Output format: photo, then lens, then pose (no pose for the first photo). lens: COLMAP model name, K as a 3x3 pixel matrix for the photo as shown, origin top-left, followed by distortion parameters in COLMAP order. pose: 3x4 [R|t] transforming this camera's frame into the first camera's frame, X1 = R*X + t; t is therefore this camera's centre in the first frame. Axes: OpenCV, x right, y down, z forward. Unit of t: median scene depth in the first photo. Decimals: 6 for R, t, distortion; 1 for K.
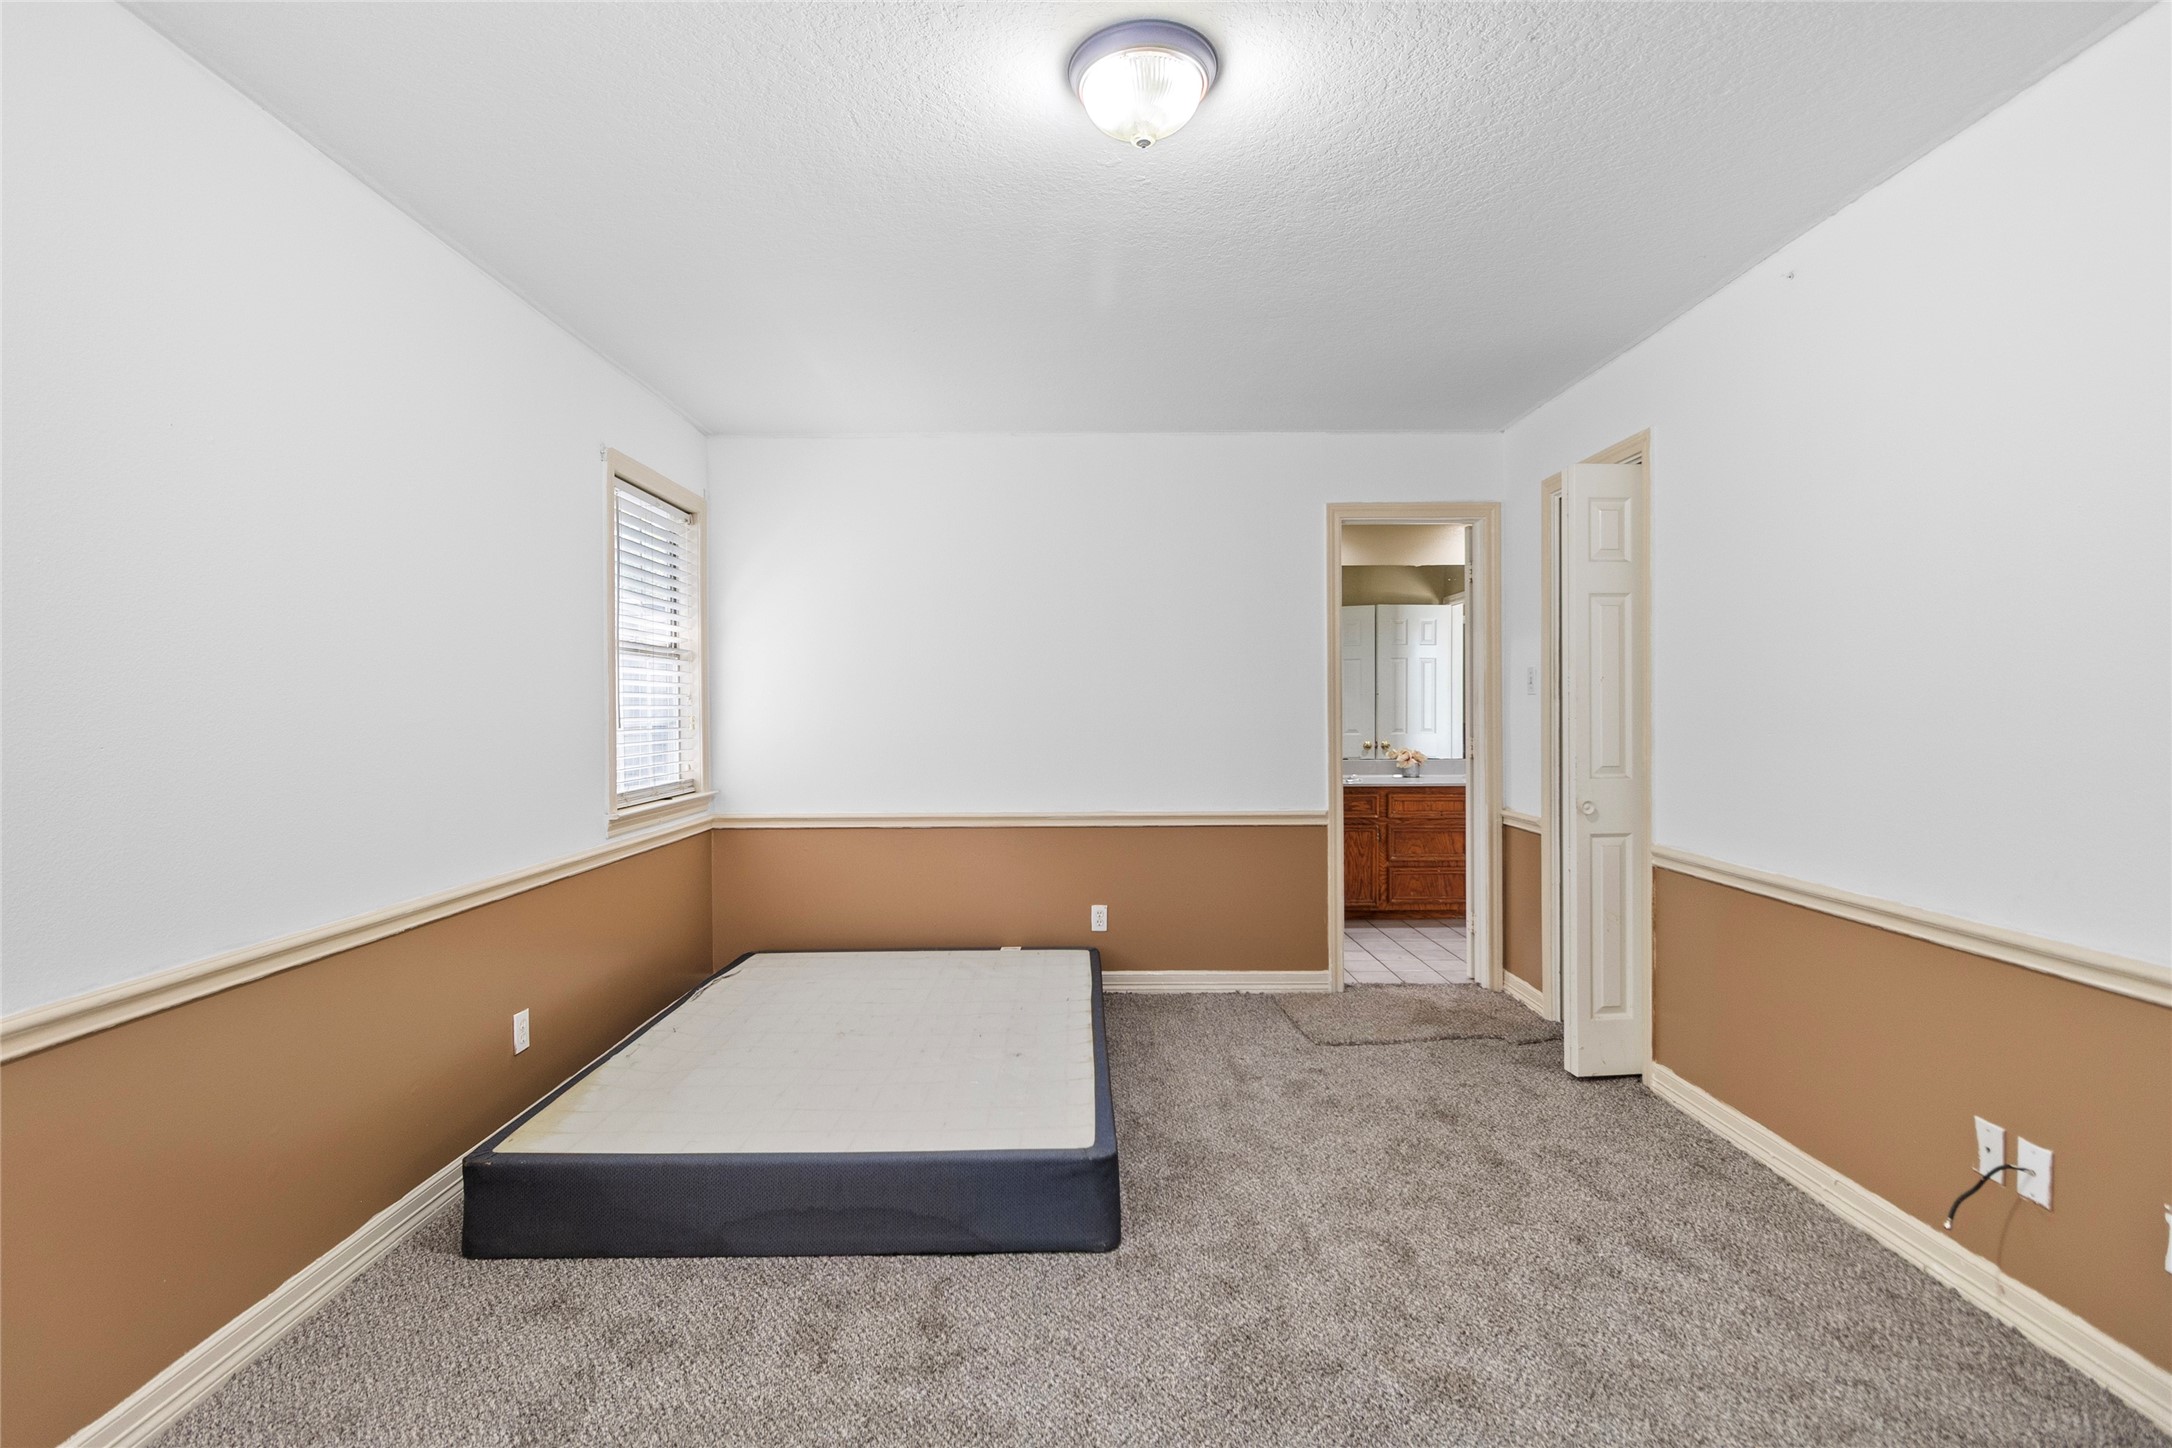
lens RADIAL K [[1005.2, 0, 1077.4], [0, 1005.2, 718.3], [0, 0, 1]] dist [0.001842, -0.001548]
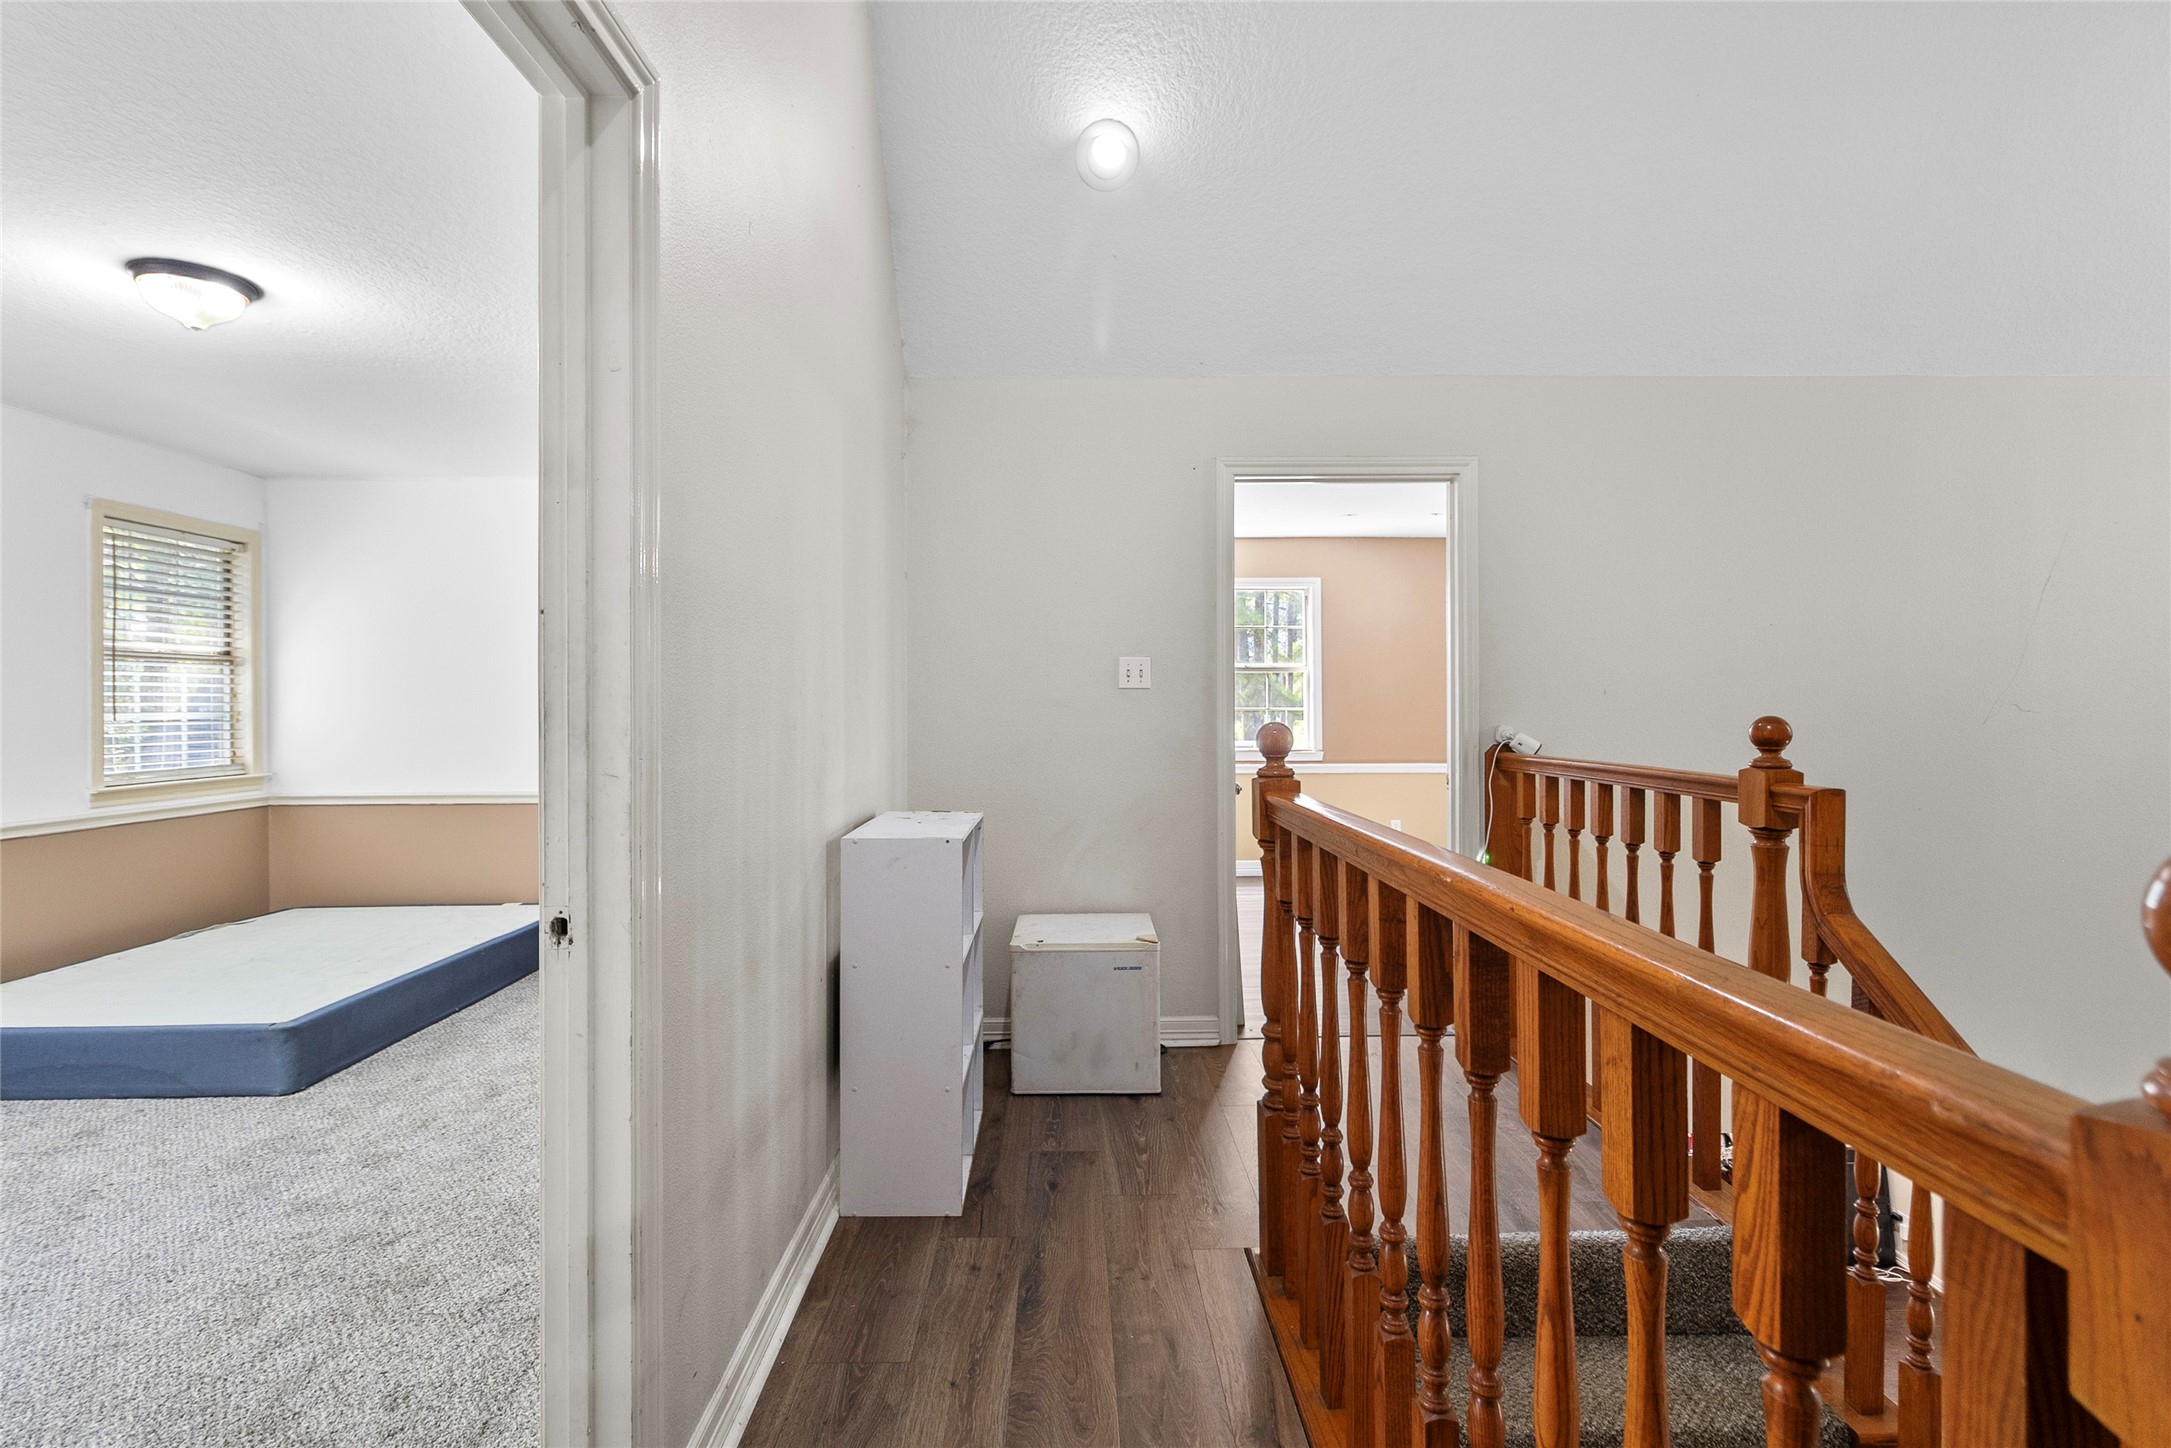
lens RADIAL K [[1004.8, 0, 1093.6], [0, 1004.8, 714.0], [0, 0, 1]] dist [0.001842, -0.001548]
pose [[0.999807, 0.003258, 0.019350, 0.620378], [-0.003272, 0.999994, 0.000671, -0.003393], [-0.019348, -0.000734, 0.999813, -0.231744]]
